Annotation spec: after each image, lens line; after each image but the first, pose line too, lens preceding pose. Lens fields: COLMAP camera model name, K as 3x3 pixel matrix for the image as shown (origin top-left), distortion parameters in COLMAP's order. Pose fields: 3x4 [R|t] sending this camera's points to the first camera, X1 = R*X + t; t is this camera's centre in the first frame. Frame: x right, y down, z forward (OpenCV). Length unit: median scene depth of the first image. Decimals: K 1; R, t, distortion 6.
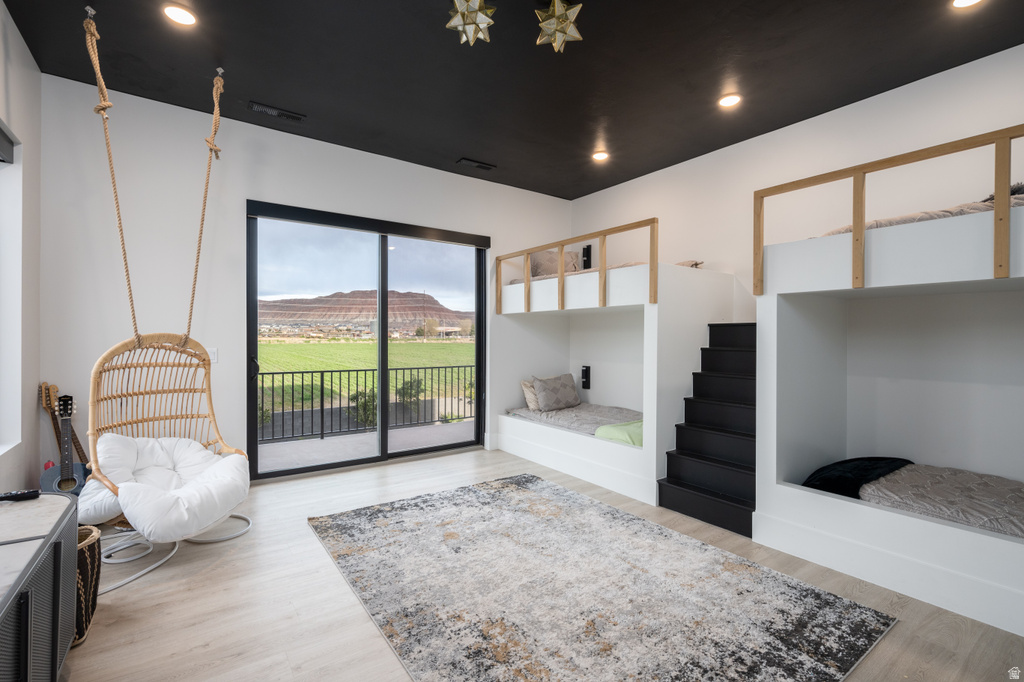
lens RADIAL K [[458.3, 0, 515.0], [0, 458.3, 338.5], [0, 0, 1]] dist [-0.001404, -0.000775]
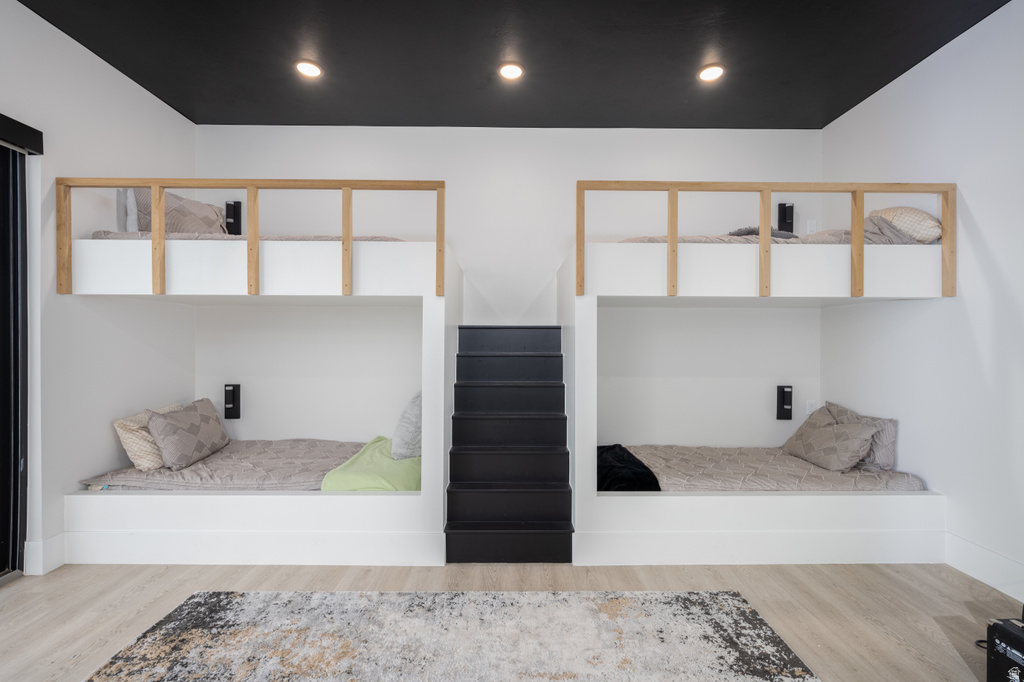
lens RADIAL K [[458.3, 0, 511.4], [0, 458.3, 344.1], [0, 0, 1]] dist [-0.001404, -0.000775]
pose [[0.577270, -0.009301, 0.816501, -0.217587], [-0.000084, 0.999934, 0.011449, -0.006542], [-0.816554, -0.006678, 0.577231, 0.429033]]
